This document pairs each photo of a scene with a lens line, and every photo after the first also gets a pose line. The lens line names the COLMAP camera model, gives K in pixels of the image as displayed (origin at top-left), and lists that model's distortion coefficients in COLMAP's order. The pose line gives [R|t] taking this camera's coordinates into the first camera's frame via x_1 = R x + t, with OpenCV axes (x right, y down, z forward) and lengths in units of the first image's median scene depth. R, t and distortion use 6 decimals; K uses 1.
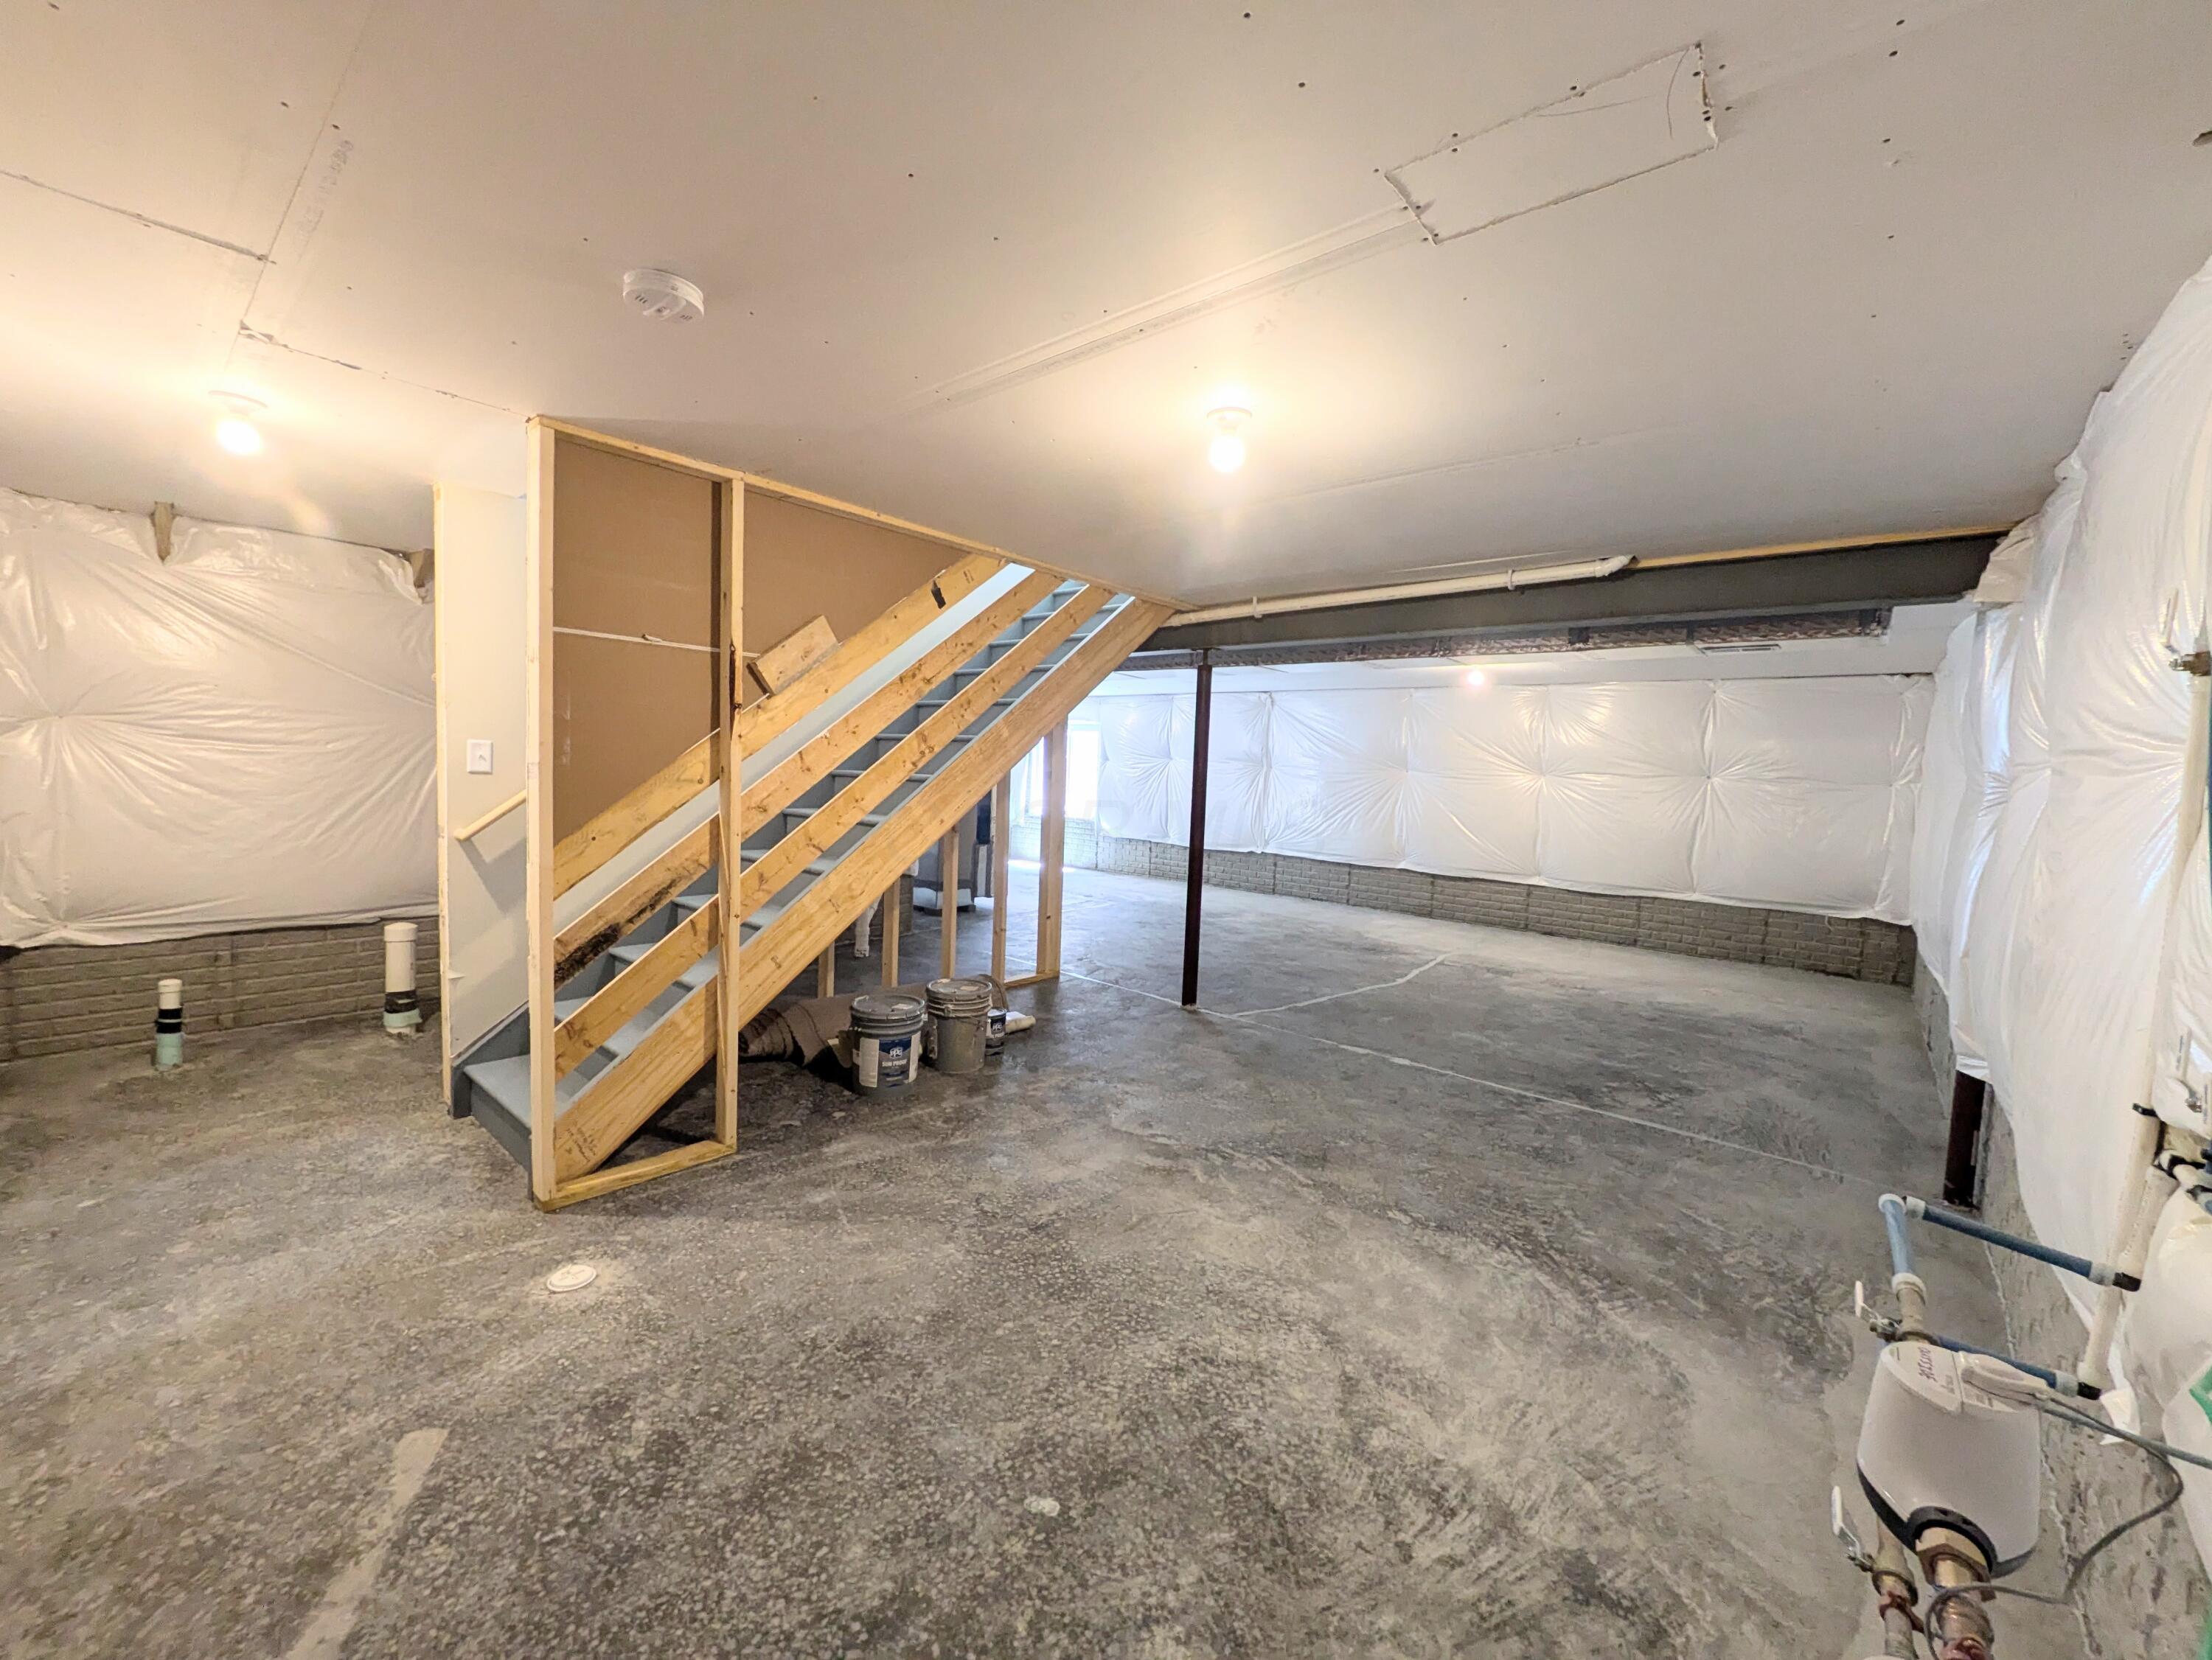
lens RADIAL K [[886.8, 0, 1097.9], [0, 886.8, 830.7], [0, 0, 1]] dist [-0.001300, 0.001580]
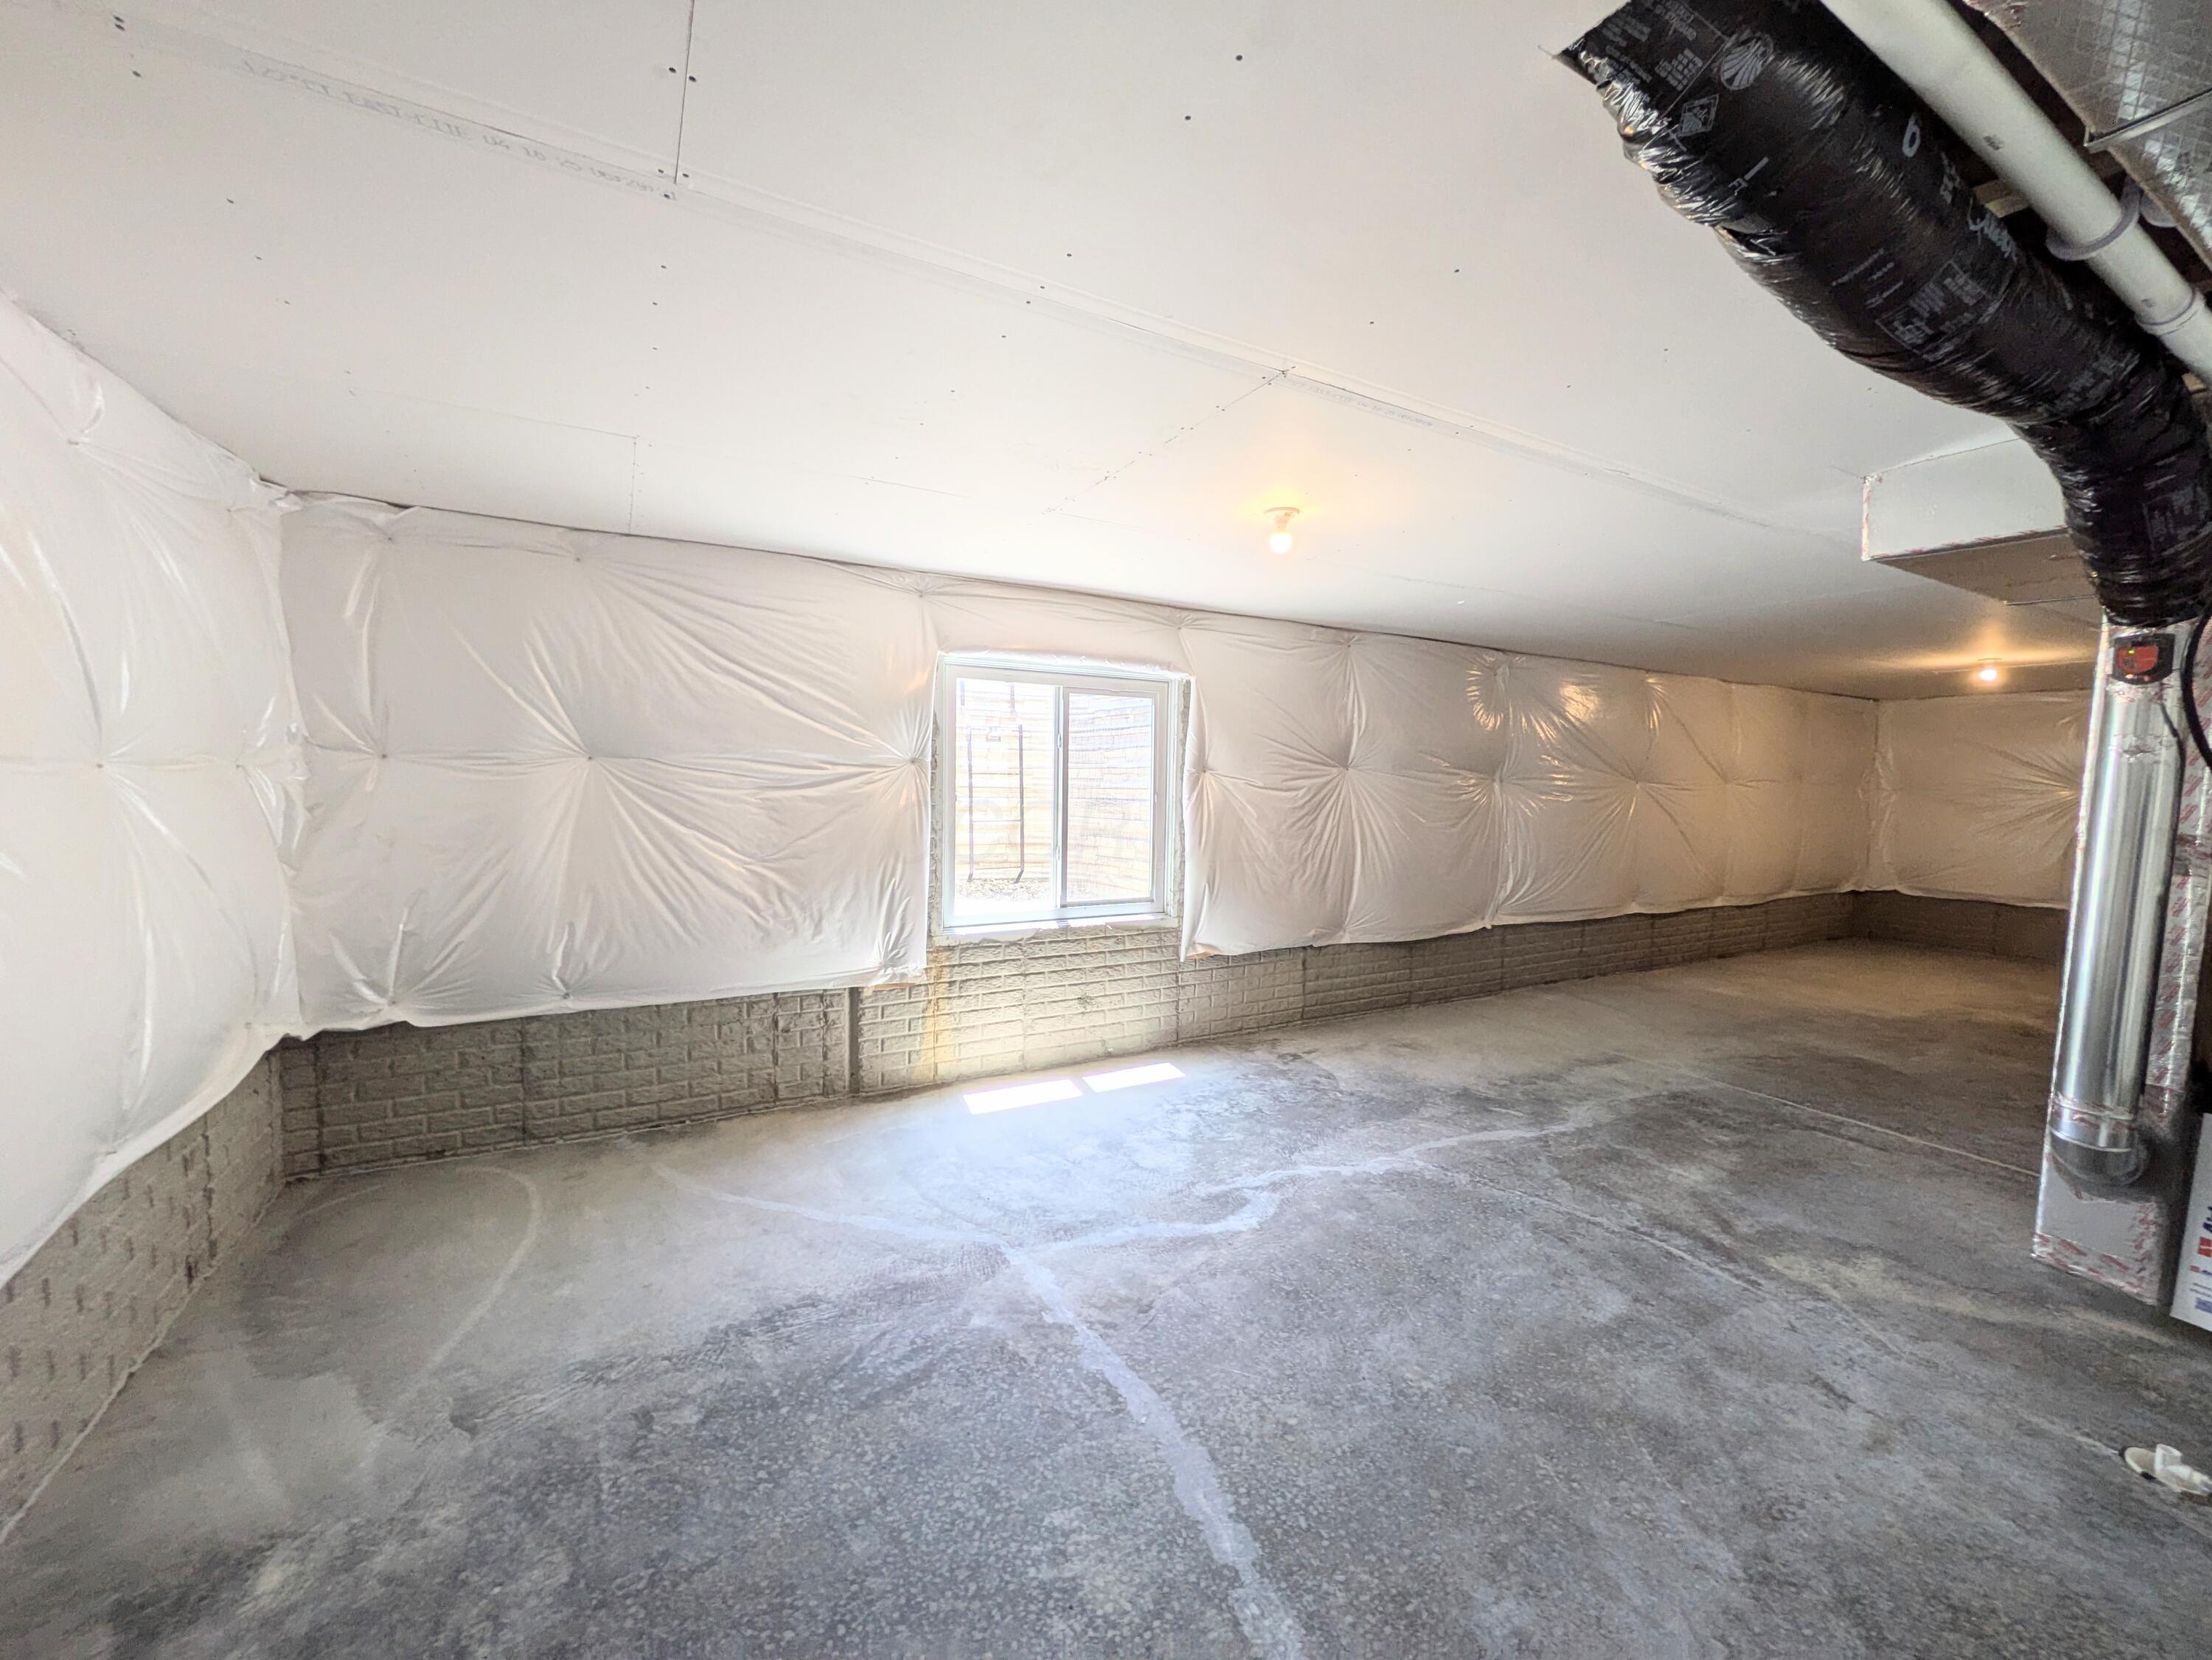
lens RADIAL K [[886.8, 0, 1095.4], [0, 886.8, 828.1], [0, 0, 1]] dist [-0.001300, 0.001580]
pose [[0.356575, -0.090967, 0.929827, -0.948316], [0.059981, 0.995424, 0.074382, -0.211590], [-0.932339, 0.029249, 0.360400, 2.267718]]
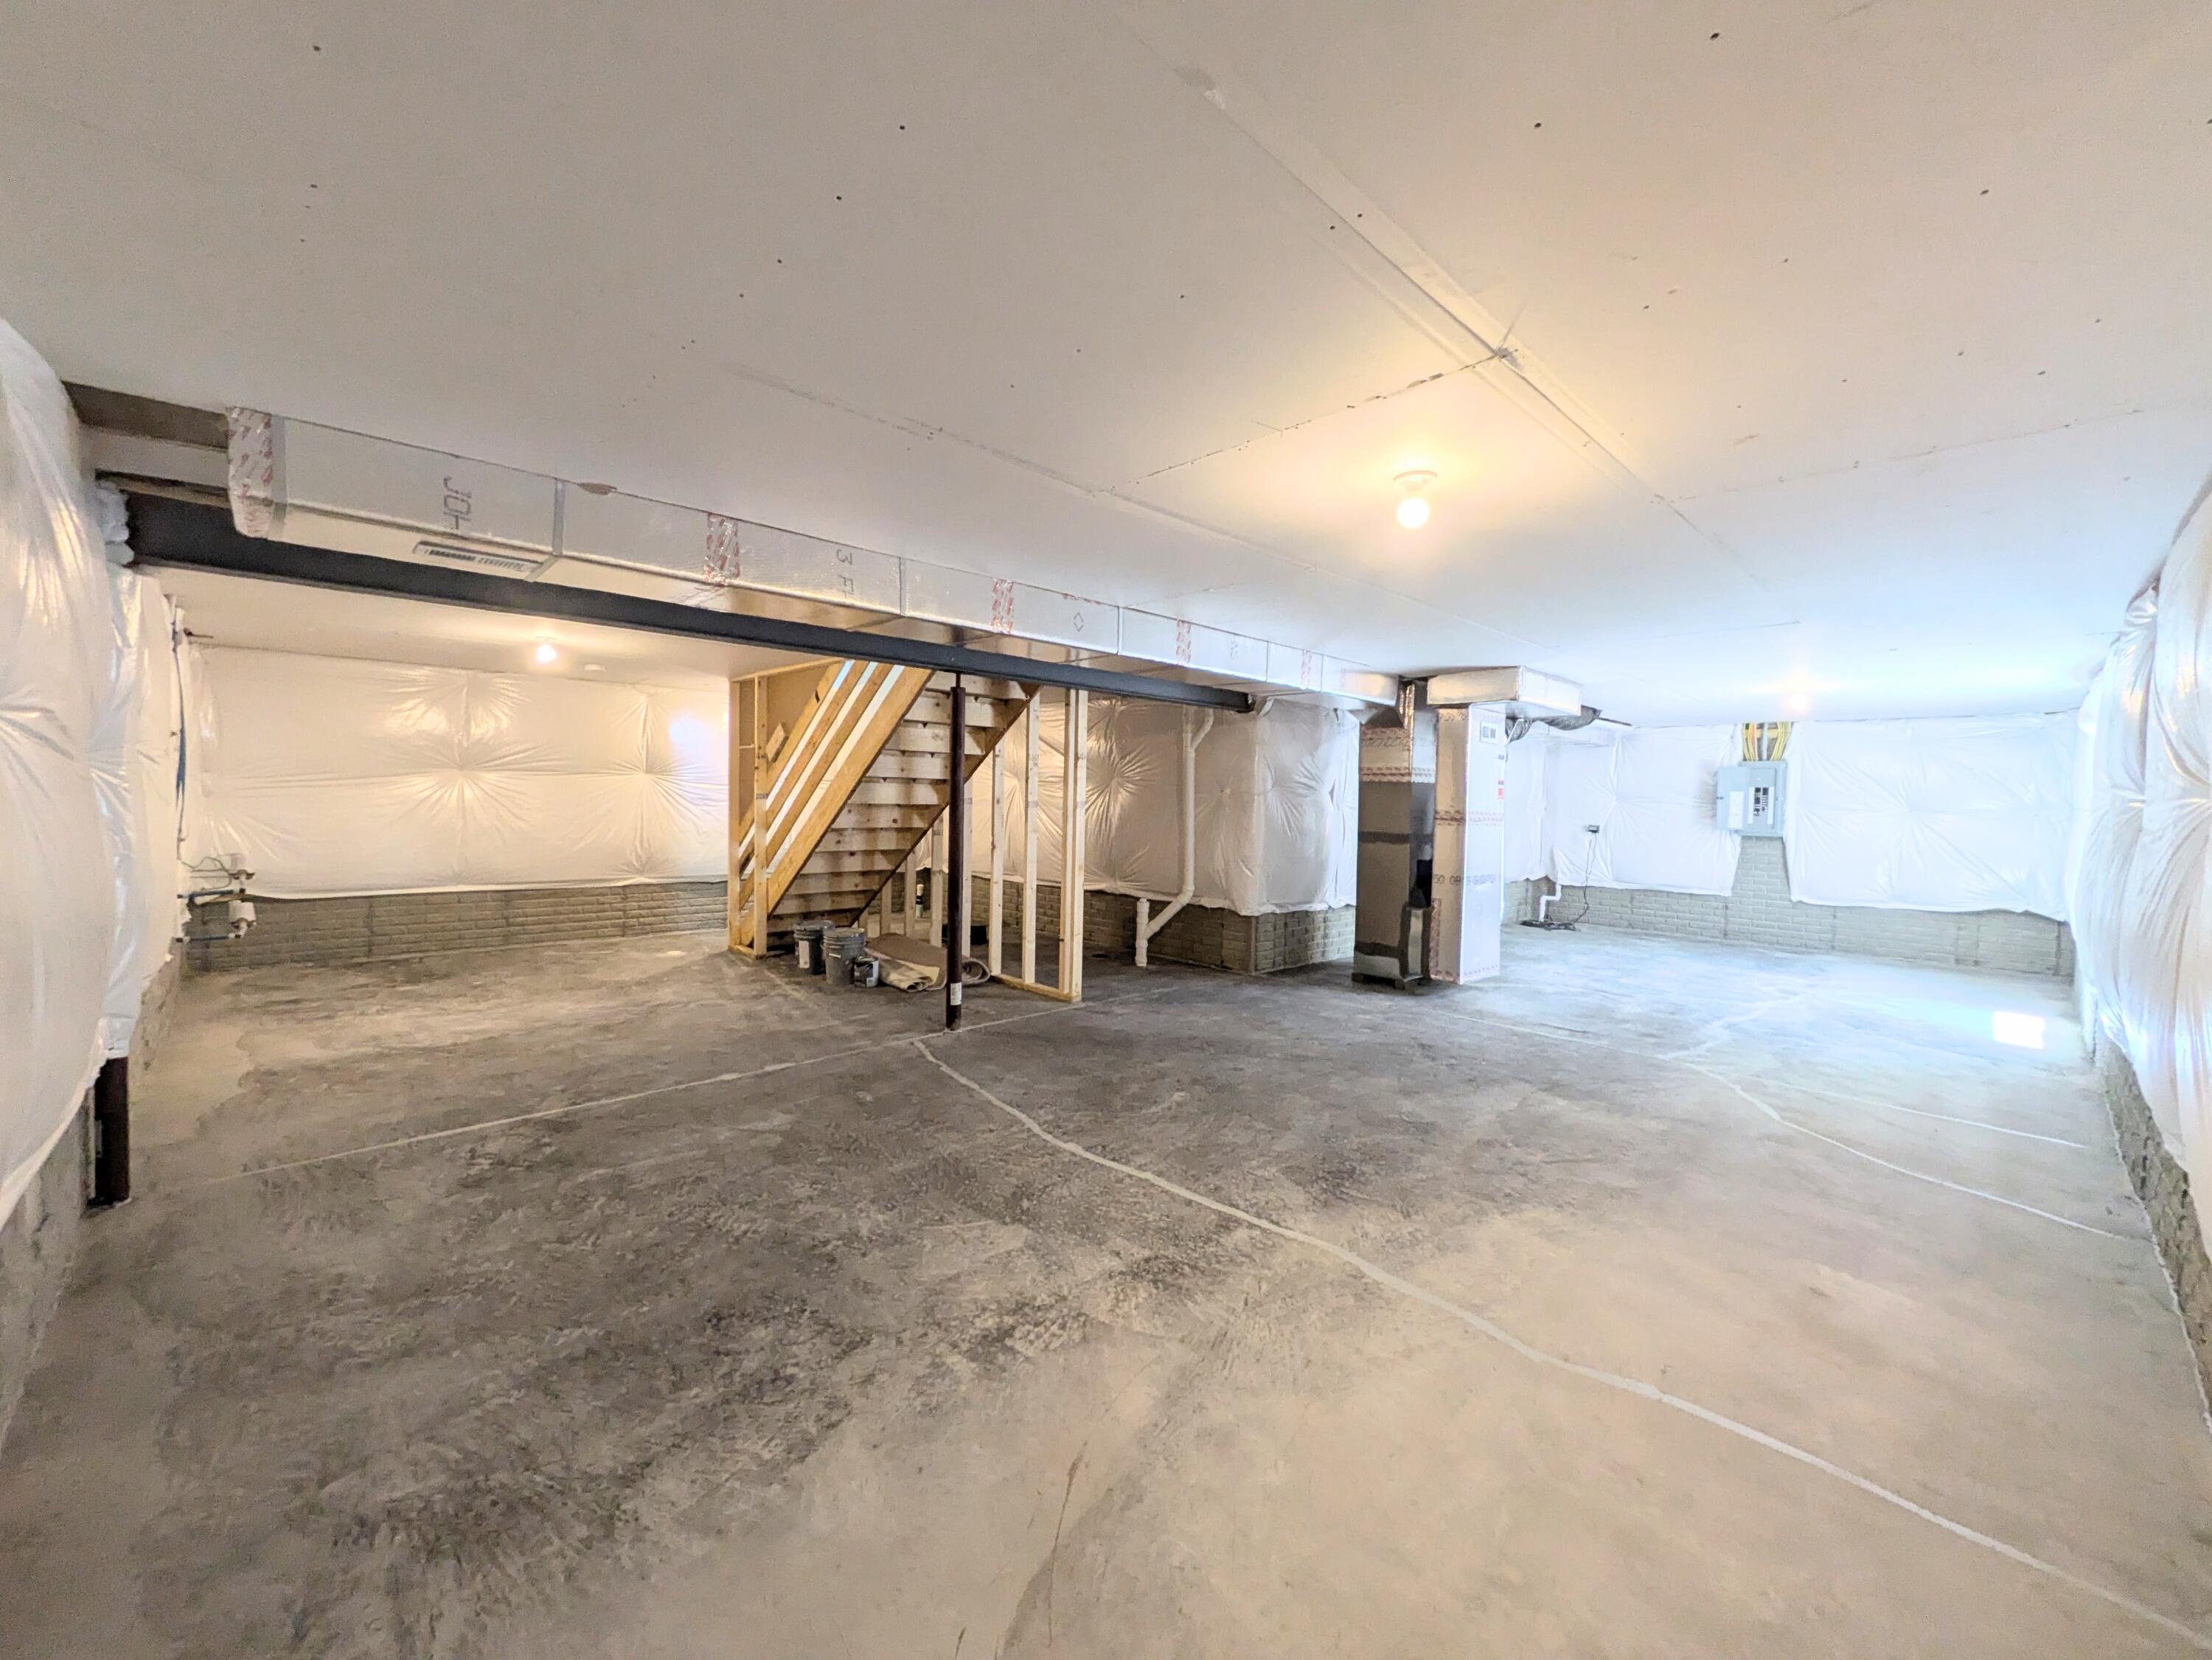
lens RADIAL K [[886.8, 0, 1098.2], [0, 886.8, 825.5], [0, 0, 1]] dist [-0.001300, 0.001580]
pose [[-0.106219, -0.009911, -0.994293, 1.226689], [-0.098453, 0.995141, 0.000598, -0.052317], [0.989457, 0.097955, -0.106679, 1.428769]]
